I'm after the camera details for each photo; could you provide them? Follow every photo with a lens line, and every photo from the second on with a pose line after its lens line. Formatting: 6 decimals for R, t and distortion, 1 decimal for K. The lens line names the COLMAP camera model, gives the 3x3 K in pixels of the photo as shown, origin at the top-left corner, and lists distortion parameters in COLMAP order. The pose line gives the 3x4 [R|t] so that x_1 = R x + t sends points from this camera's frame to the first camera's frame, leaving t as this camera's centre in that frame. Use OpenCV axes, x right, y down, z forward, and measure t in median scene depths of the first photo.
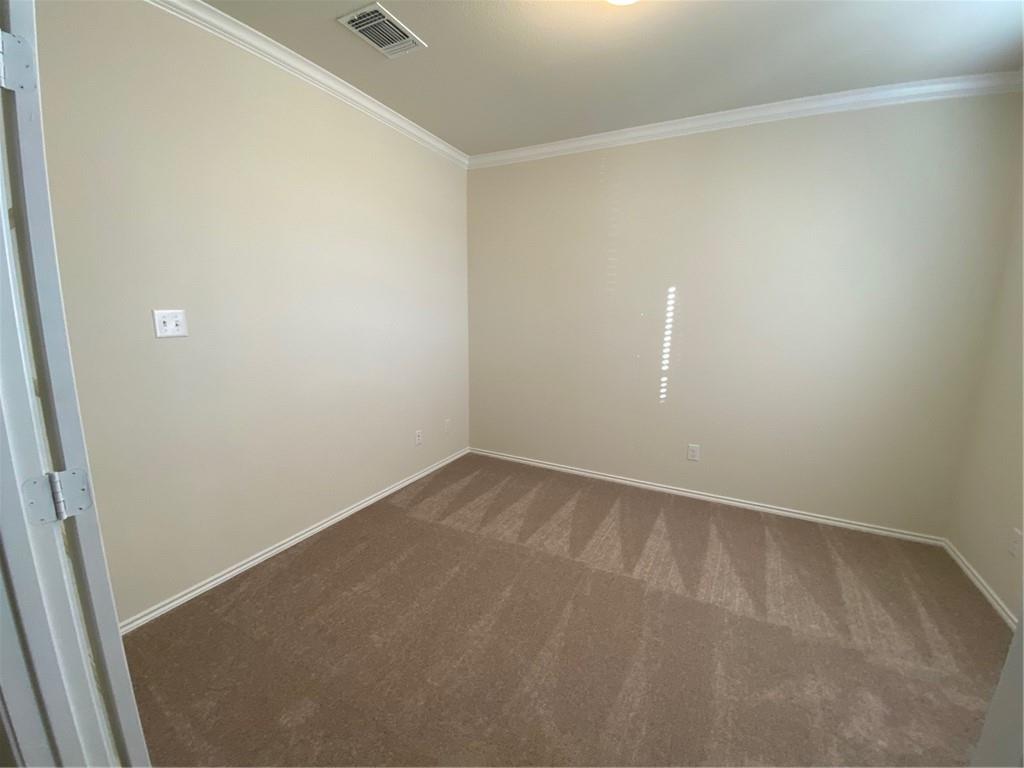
lens RADIAL K [[415.2, 0, 507.5], [0, 415.2, 385.0], [0, 0, 1]] dist [0.003818, -0.011758]
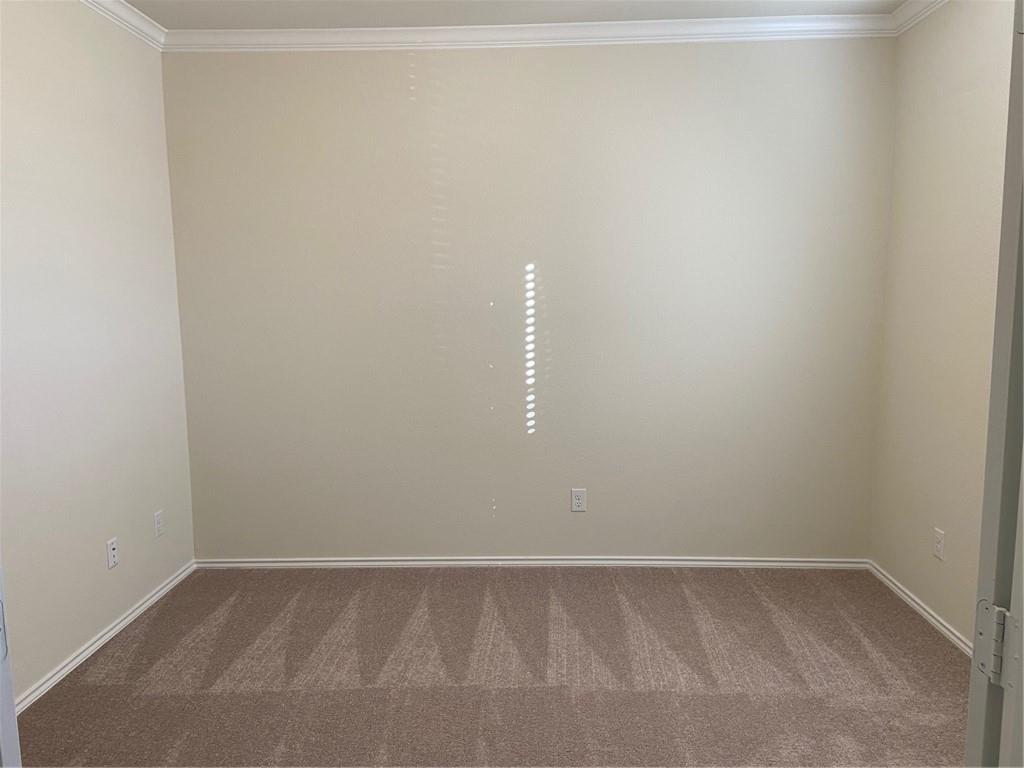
lens RADIAL K [[768.2, 0, 504.6], [0, 768.2, 392.7], [0, 0, 1]] dist [0.102946, -0.111435]
pose [[0.903748, -0.087735, 0.418978, -0.236305], [0.105562, 0.994221, -0.019508, -0.003086], [-0.414846, 0.061858, 0.907787, -0.154748]]
